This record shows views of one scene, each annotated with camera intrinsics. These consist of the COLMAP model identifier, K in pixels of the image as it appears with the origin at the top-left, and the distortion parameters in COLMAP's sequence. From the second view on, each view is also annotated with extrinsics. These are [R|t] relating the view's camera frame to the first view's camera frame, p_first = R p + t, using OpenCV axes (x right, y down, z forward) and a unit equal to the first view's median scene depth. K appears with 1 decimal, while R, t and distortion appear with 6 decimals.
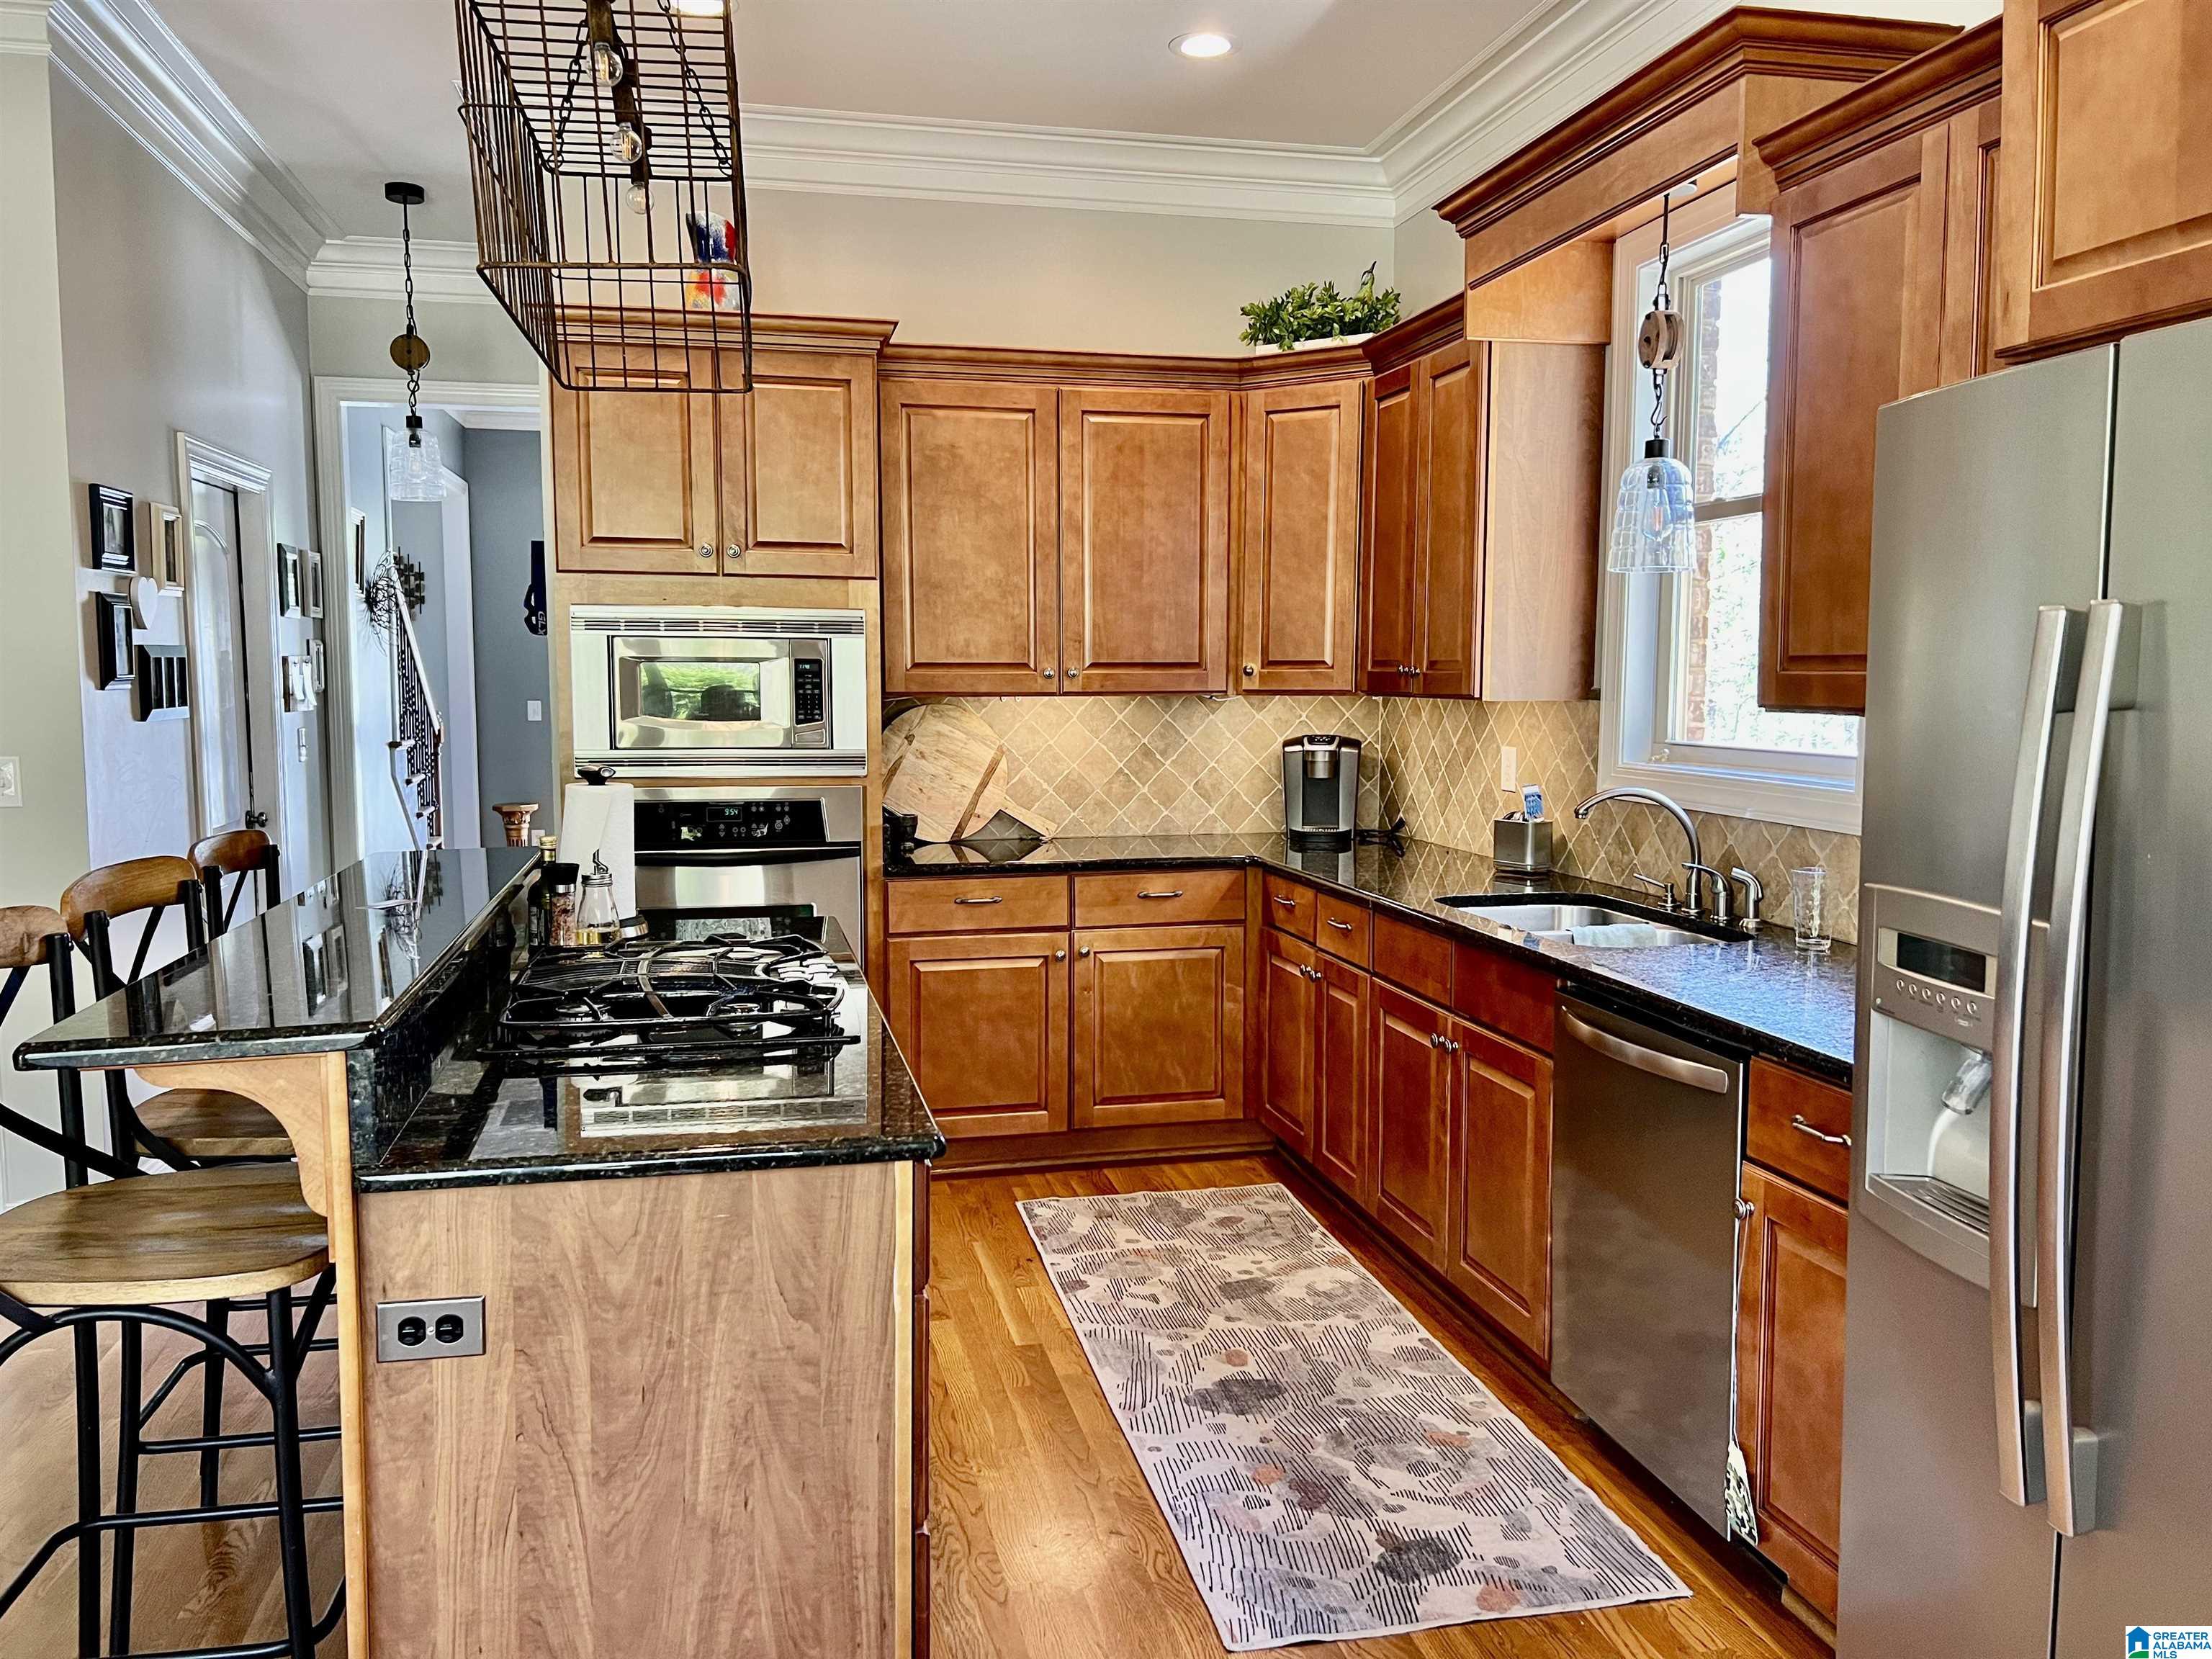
lens RADIAL K [[1684.8, 0, 1105.1], [0, 1684.8, 826.7], [0, 0, 1]] dist [0.036753, -0.035879]
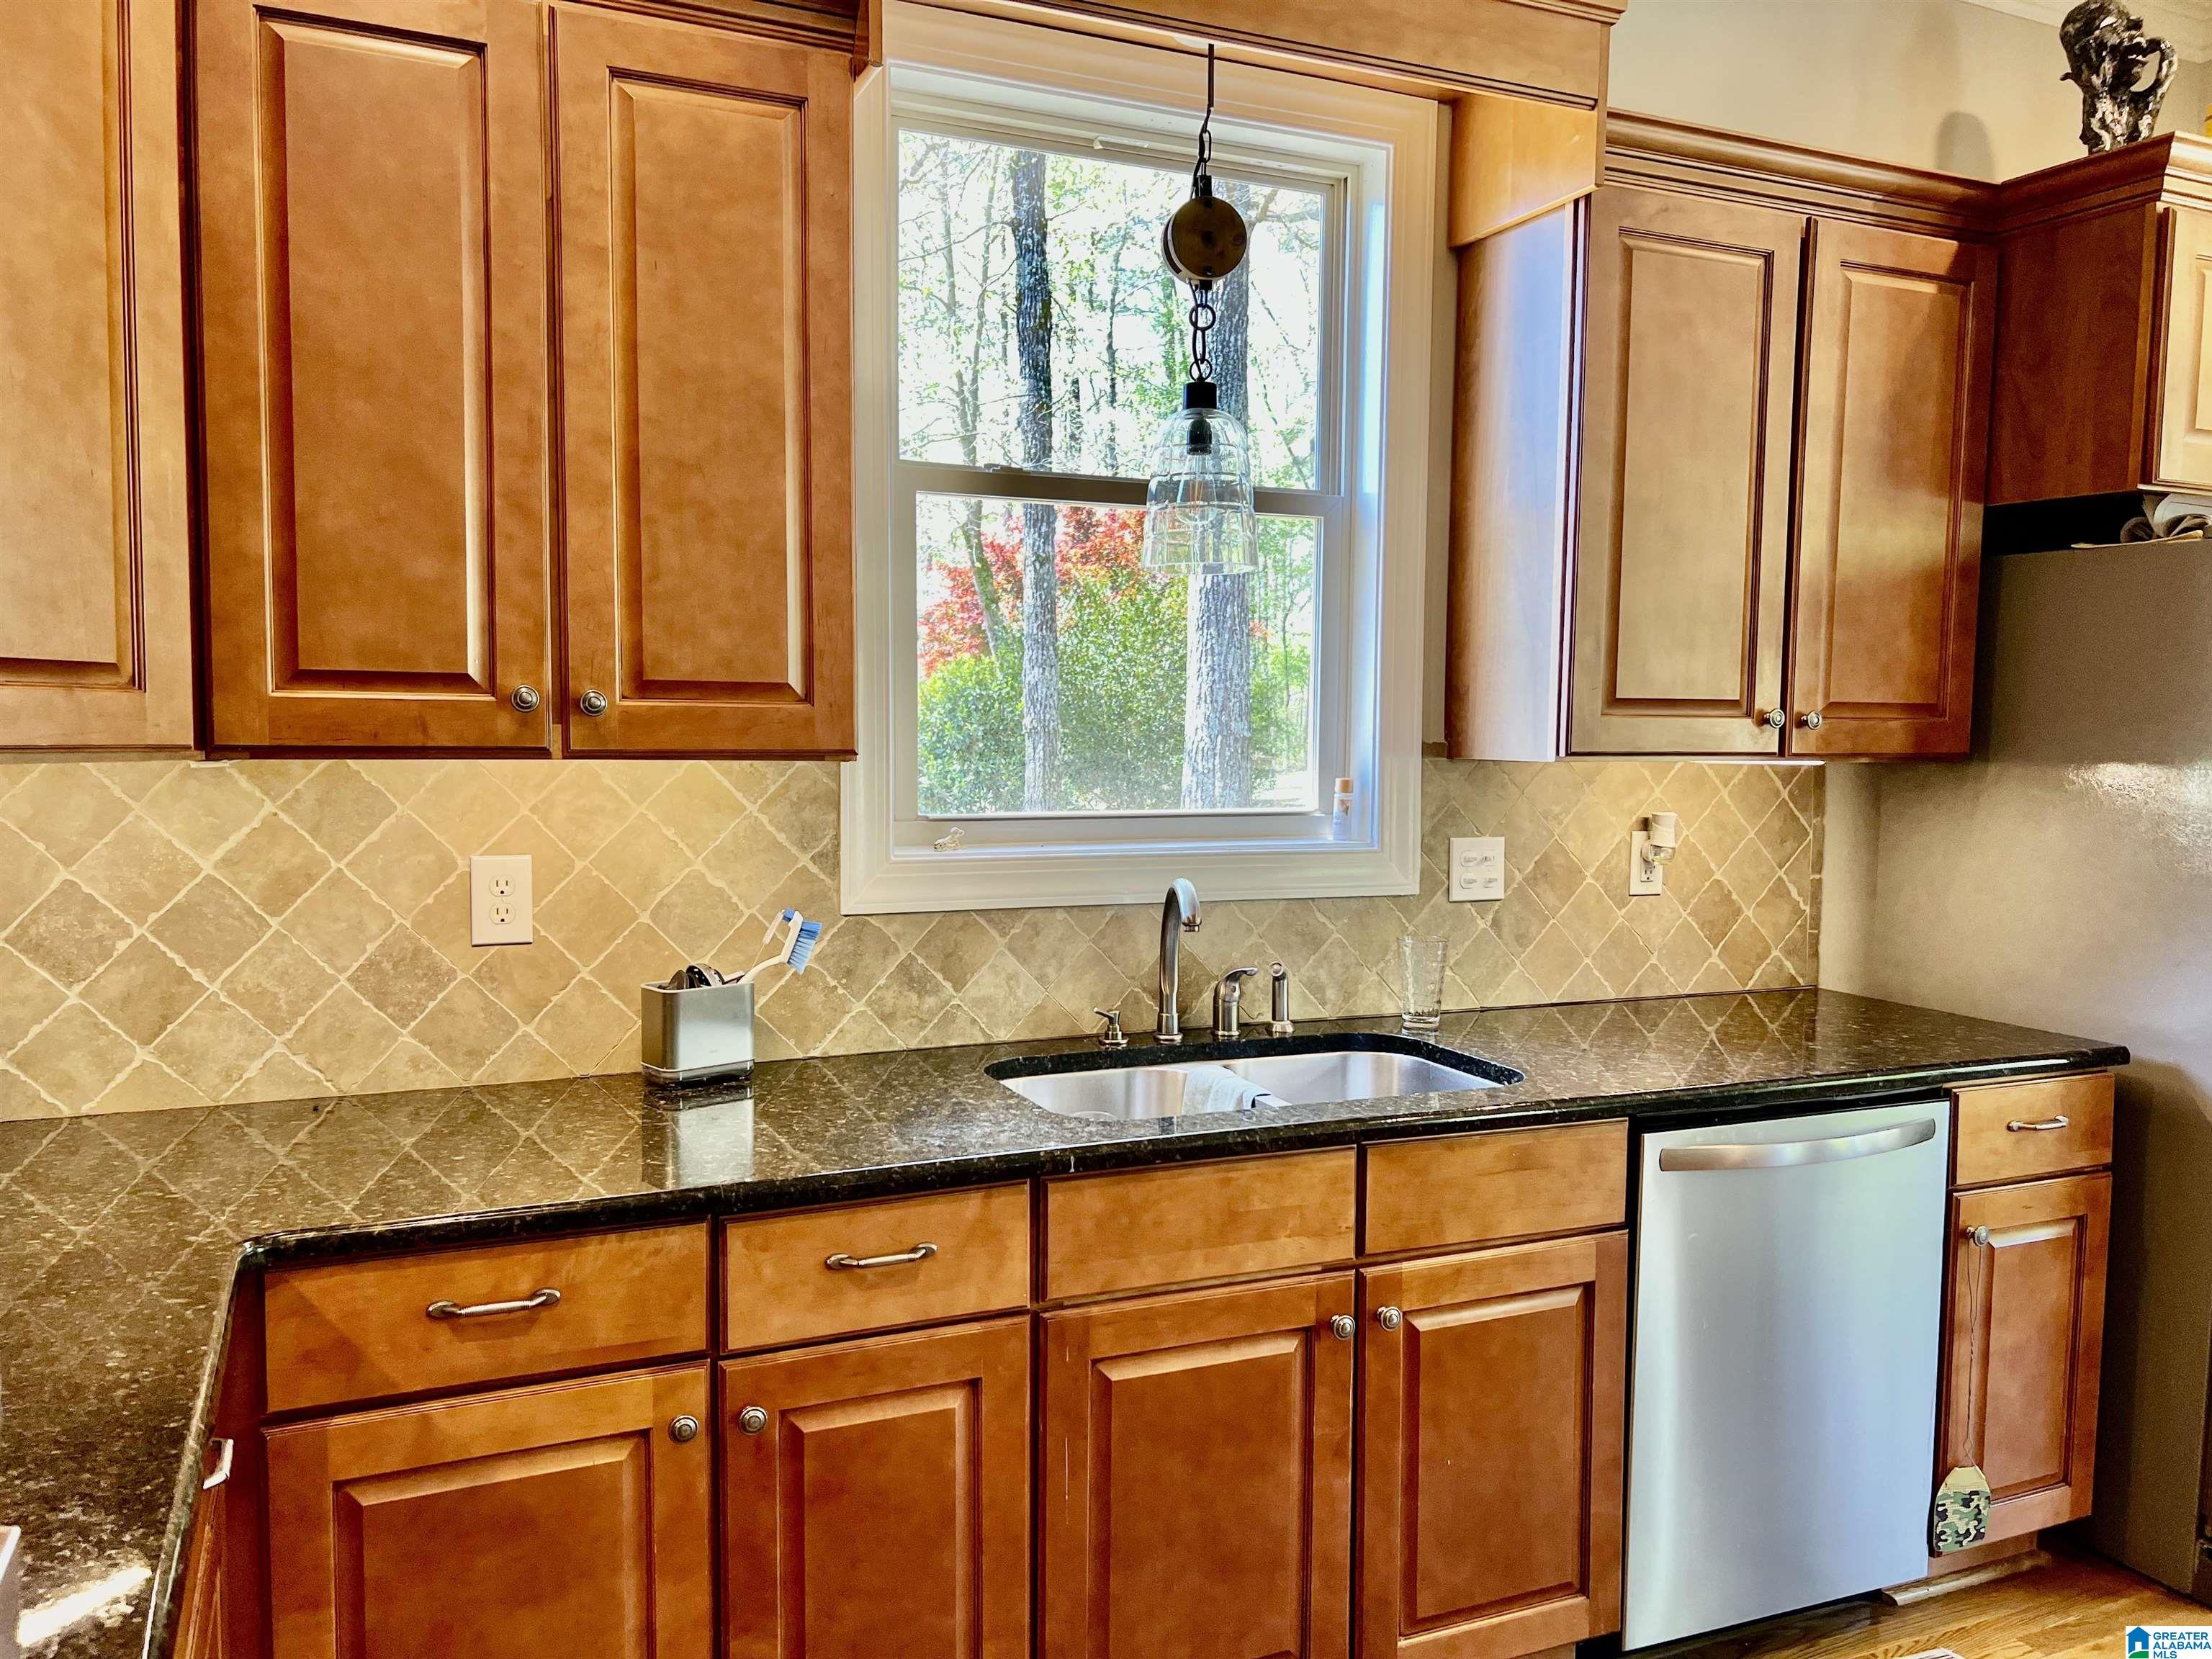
lens RADIAL K [[1684.8, 0, 1104.6], [0, 1684.8, 831.3], [0, 0, 1]] dist [0.036753, -0.035879]
pose [[-0.202098, -0.075421, 0.976457, -0.323089], [0.076134, 0.992803, 0.092441, -0.099527], [-0.976401, 0.093024, -0.194902, 1.063493]]
